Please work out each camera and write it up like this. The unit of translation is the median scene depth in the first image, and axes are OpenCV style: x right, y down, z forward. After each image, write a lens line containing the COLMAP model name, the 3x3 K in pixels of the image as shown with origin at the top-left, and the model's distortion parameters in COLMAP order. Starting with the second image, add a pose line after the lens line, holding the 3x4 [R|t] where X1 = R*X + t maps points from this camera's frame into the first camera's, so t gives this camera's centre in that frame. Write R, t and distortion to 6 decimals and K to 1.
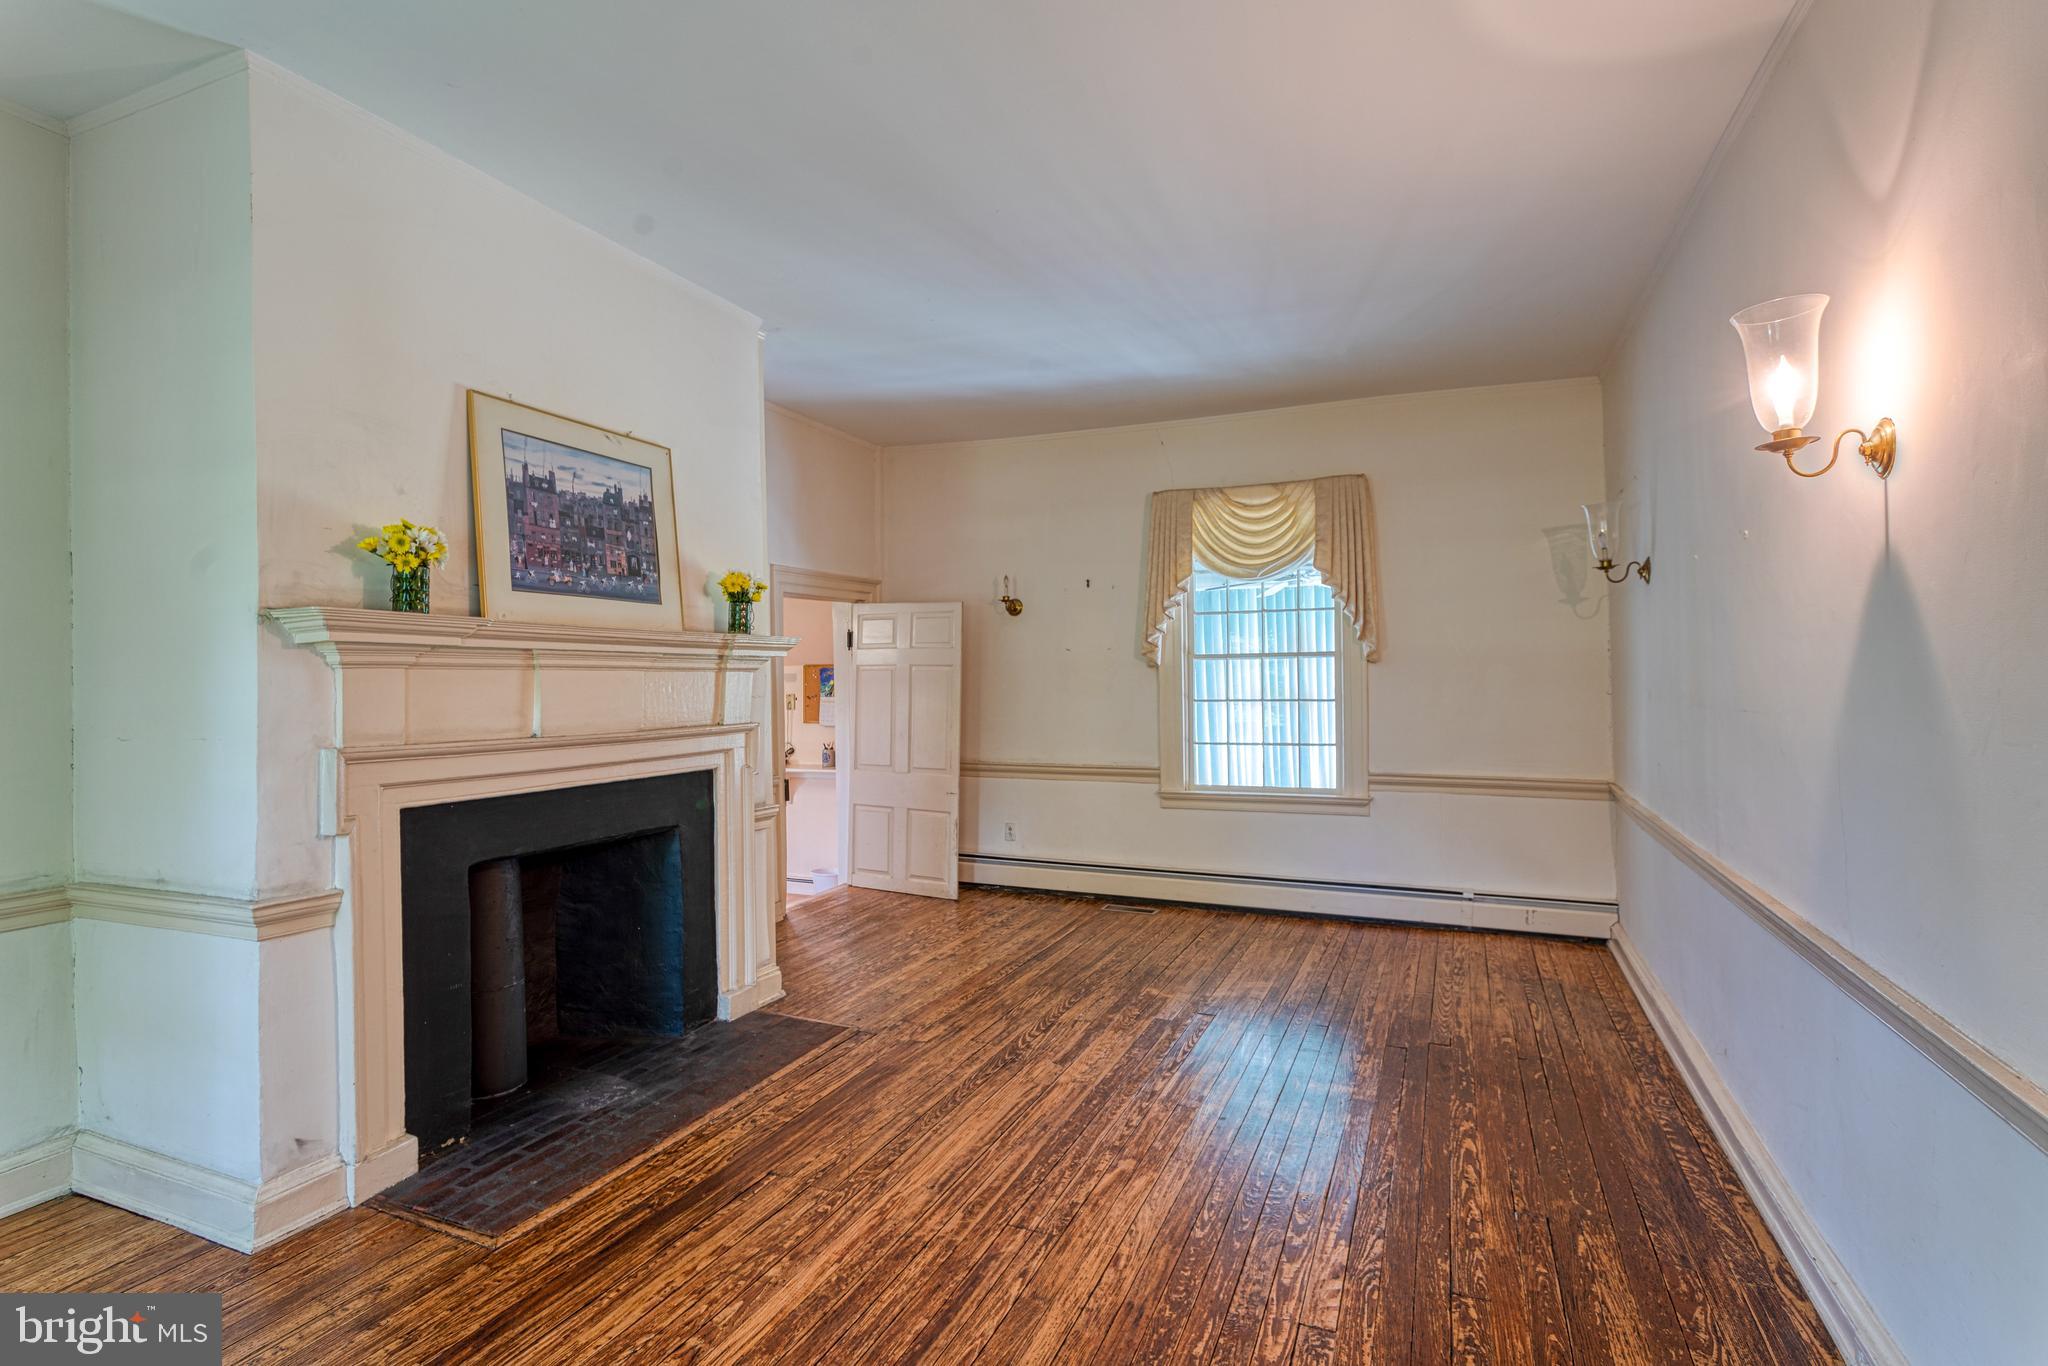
lens RADIAL K [[1036.6, 0, 923.7], [0, 1036.6, 676.4], [0, 0, 1]] dist [-0.010486, 0.001506]
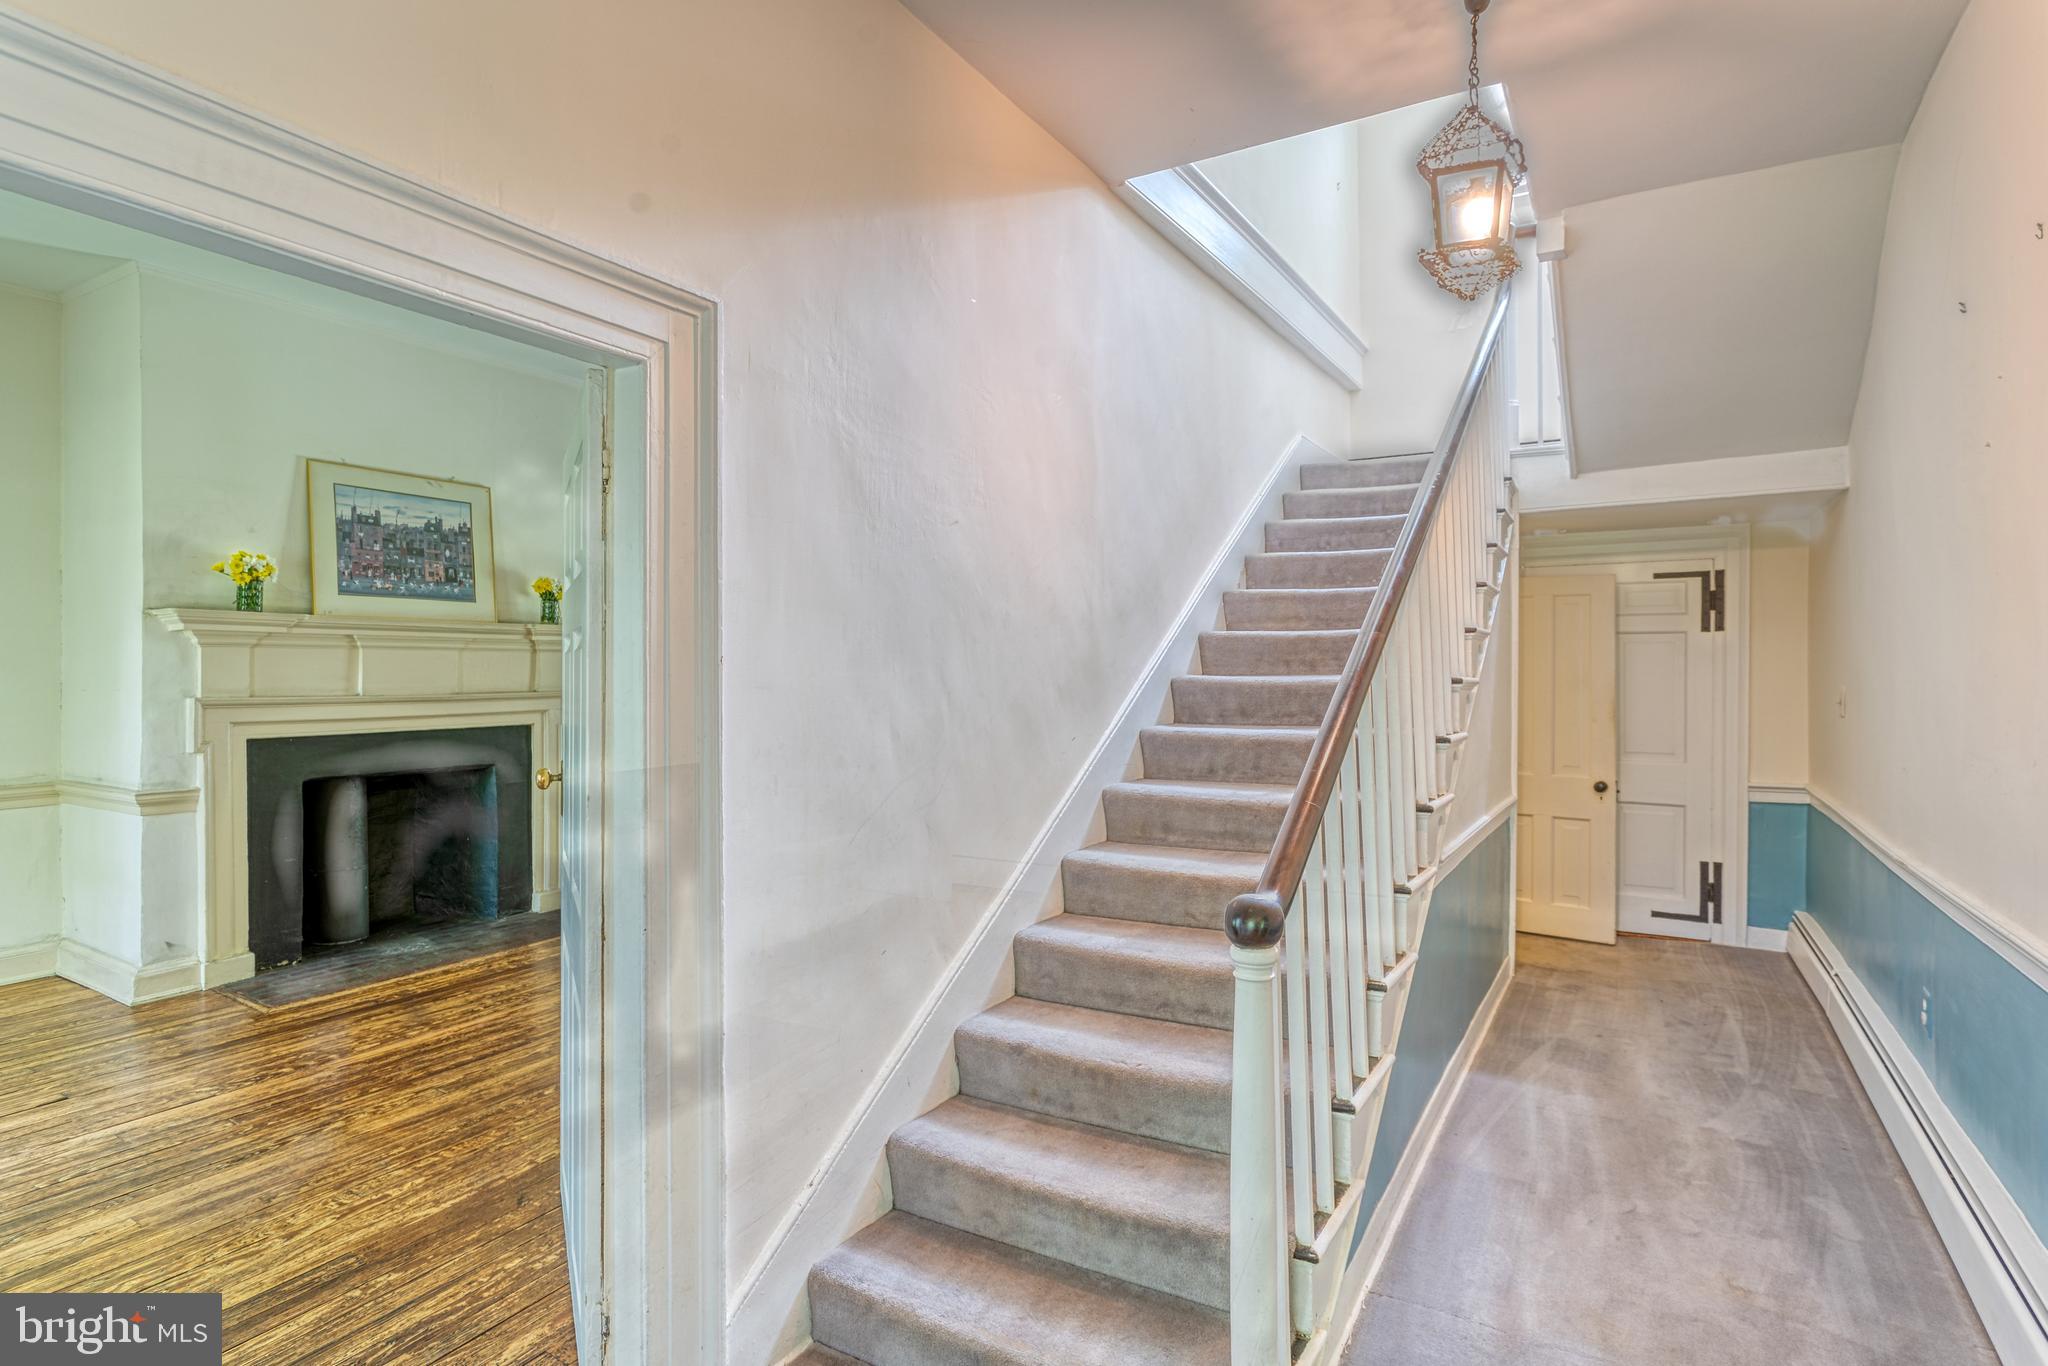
lens RADIAL K [[1036.6, 0, 899.8], [0, 1036.6, 670.1], [0, 0, 1]] dist [-0.010486, 0.001506]
pose [[0.988999, 0.014695, -0.147188, 0.677715], [-0.013057, 0.999842, 0.012092, -0.004979], [0.147342, -0.010038, 0.989035, -0.369528]]
